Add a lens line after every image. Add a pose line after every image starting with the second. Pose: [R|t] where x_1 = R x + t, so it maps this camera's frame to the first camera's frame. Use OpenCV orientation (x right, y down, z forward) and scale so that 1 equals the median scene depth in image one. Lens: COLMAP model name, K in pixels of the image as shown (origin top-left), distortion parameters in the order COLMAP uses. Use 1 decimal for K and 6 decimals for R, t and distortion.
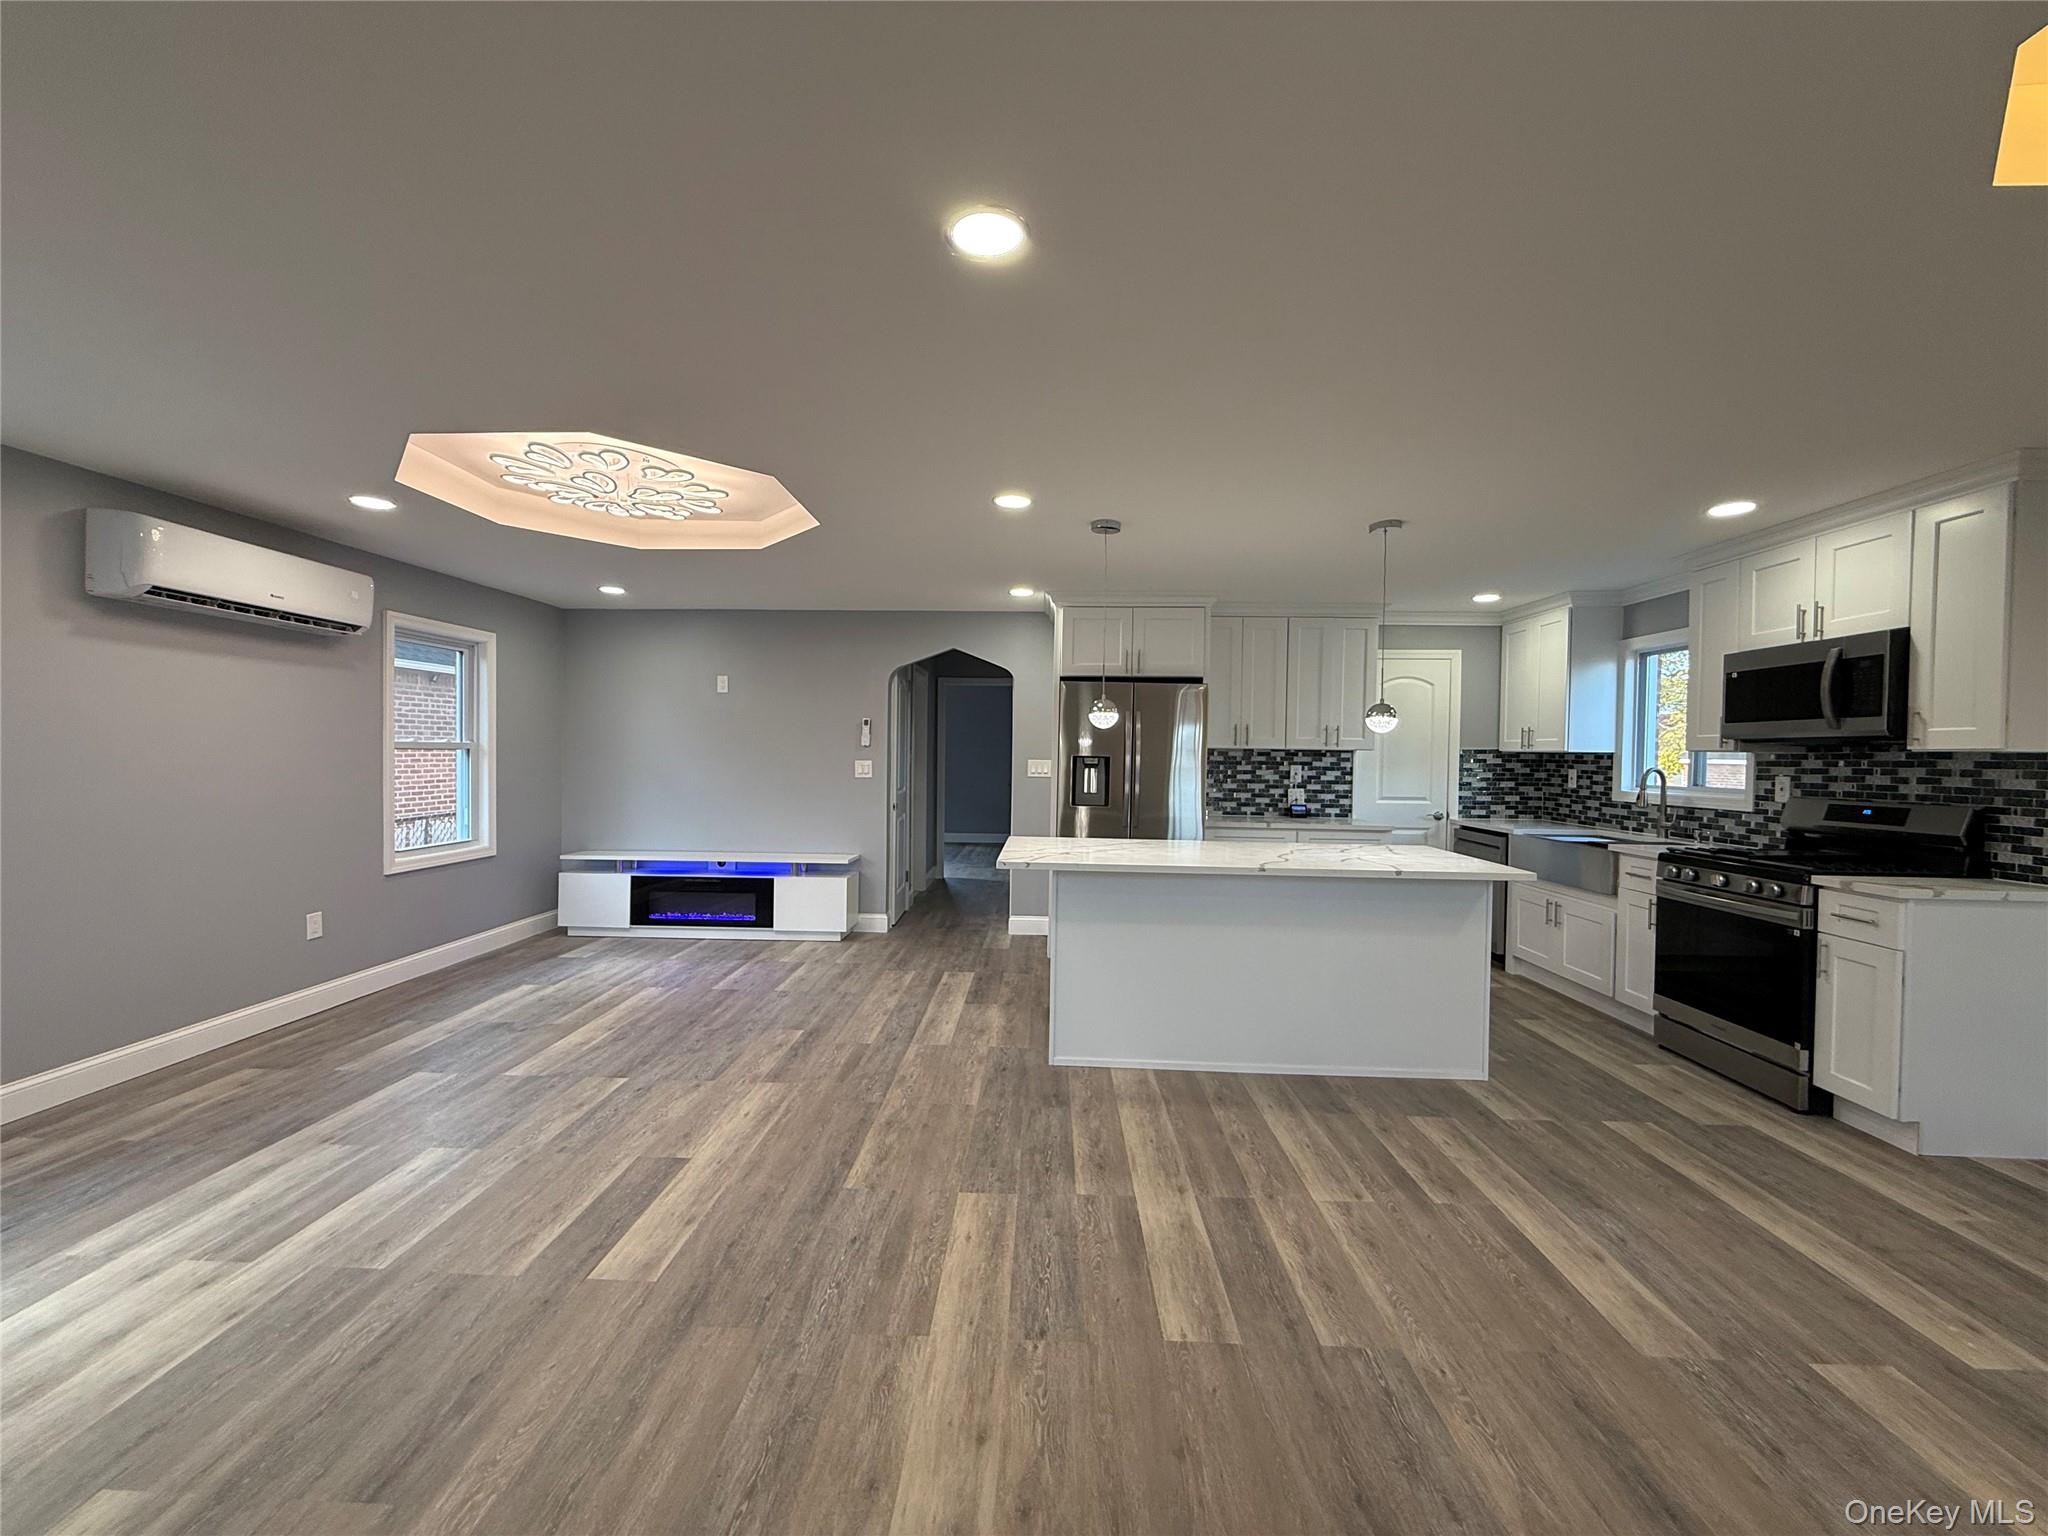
lens RADIAL K [[815.2, 0, 1016.1], [0, 815.2, 777.5], [0, 0, 1]] dist [-0.002262, 0.000640]
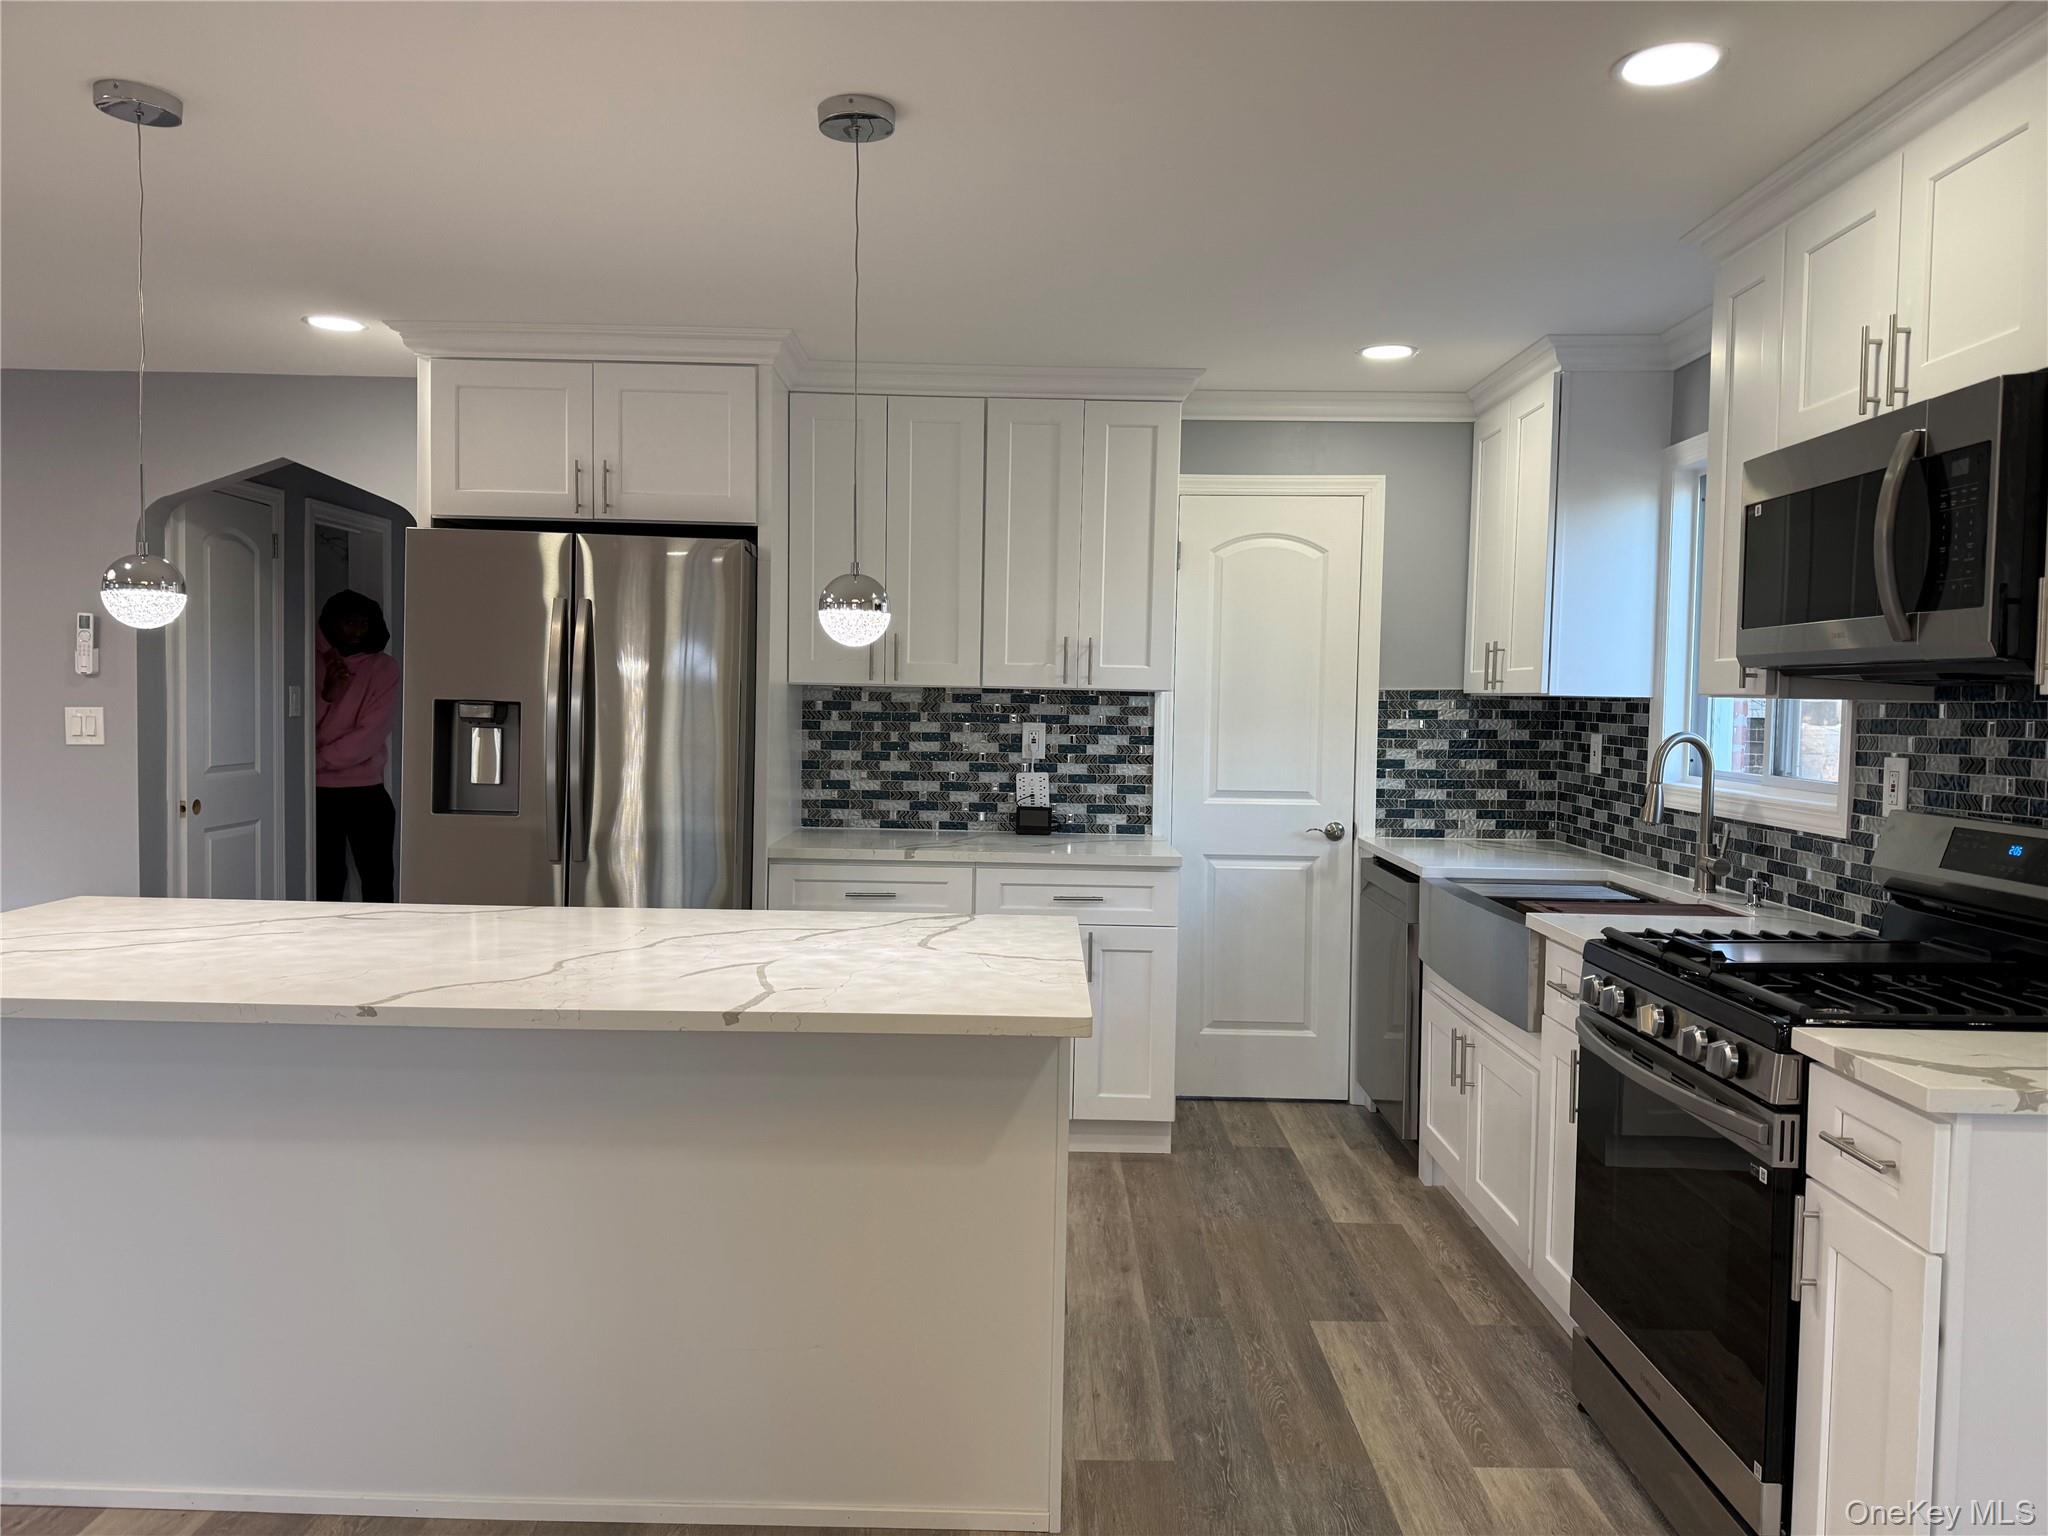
lens RADIAL K [[1435.7, 0, 1033.6], [0, 1435.7, 768.3], [0, 0, 1]] dist [0.085467, -0.066518]
pose [[0.999512, 0.003268, 0.031076, 0.371194], [-0.003963, 0.999742, 0.022355, -0.008213], [-0.030995, -0.022467, 0.999267, 0.204691]]
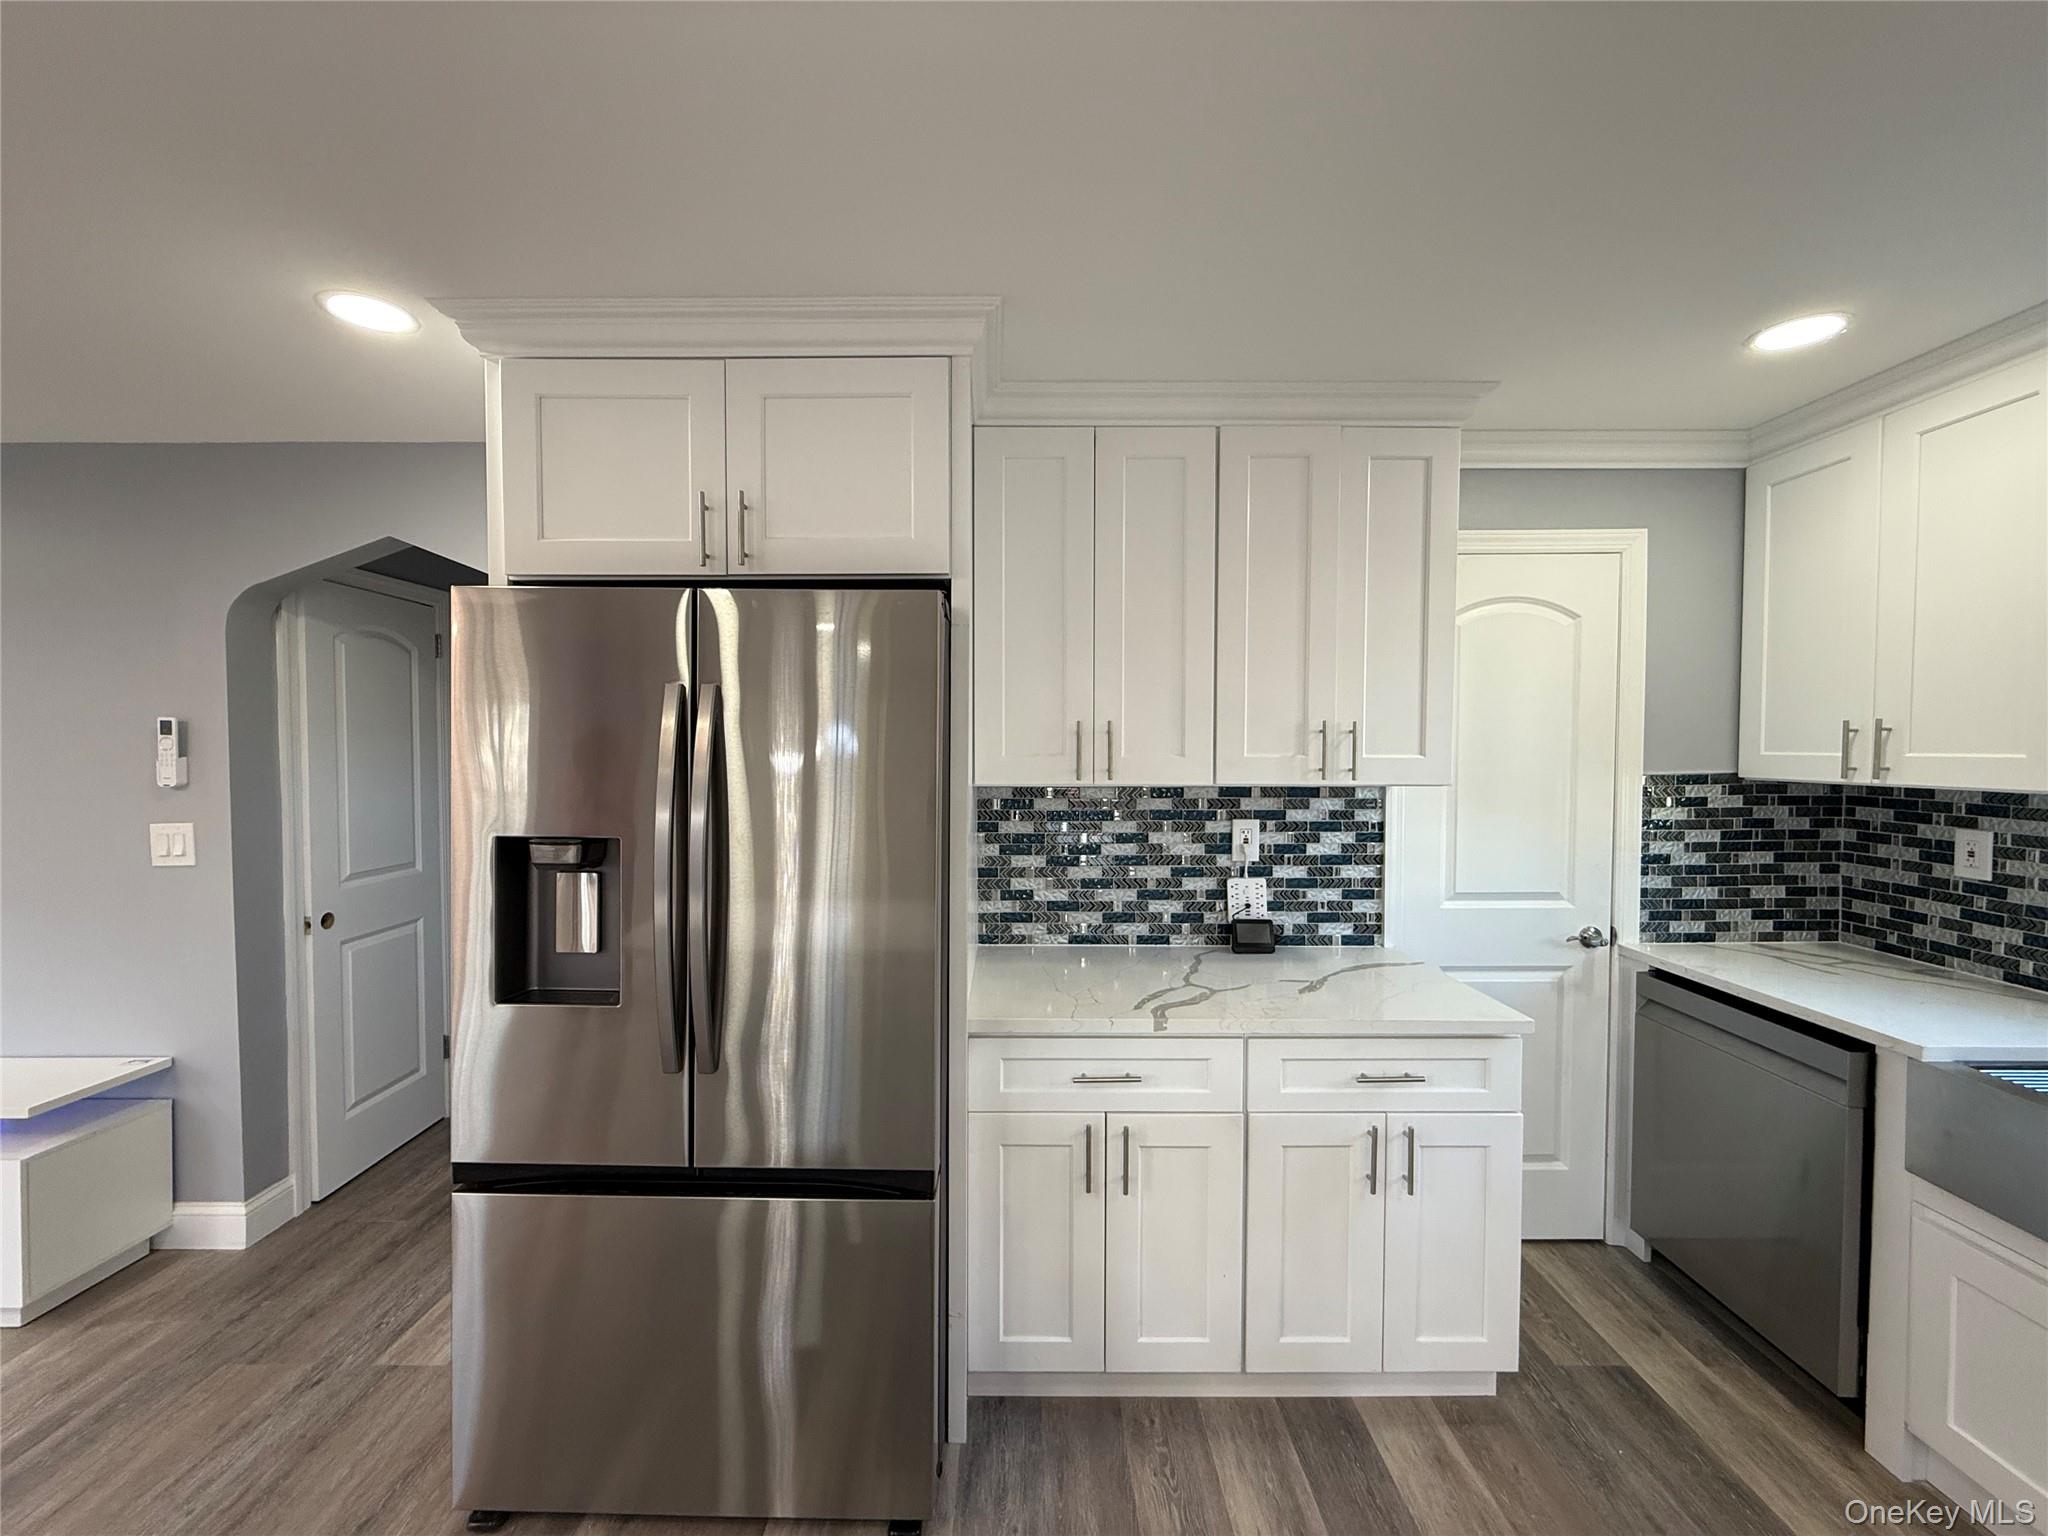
lens RADIAL K [[815.2, 0, 1016.6], [0, 815.2, 772.5], [0, 0, 1]] dist [-0.002262, 0.000640]
pose [[0.999283, -0.015279, 0.034639, 0.252514], [0.015127, 0.999875, 0.004630, -0.048918], [-0.034705, -0.004102, 0.999389, 0.700506]]
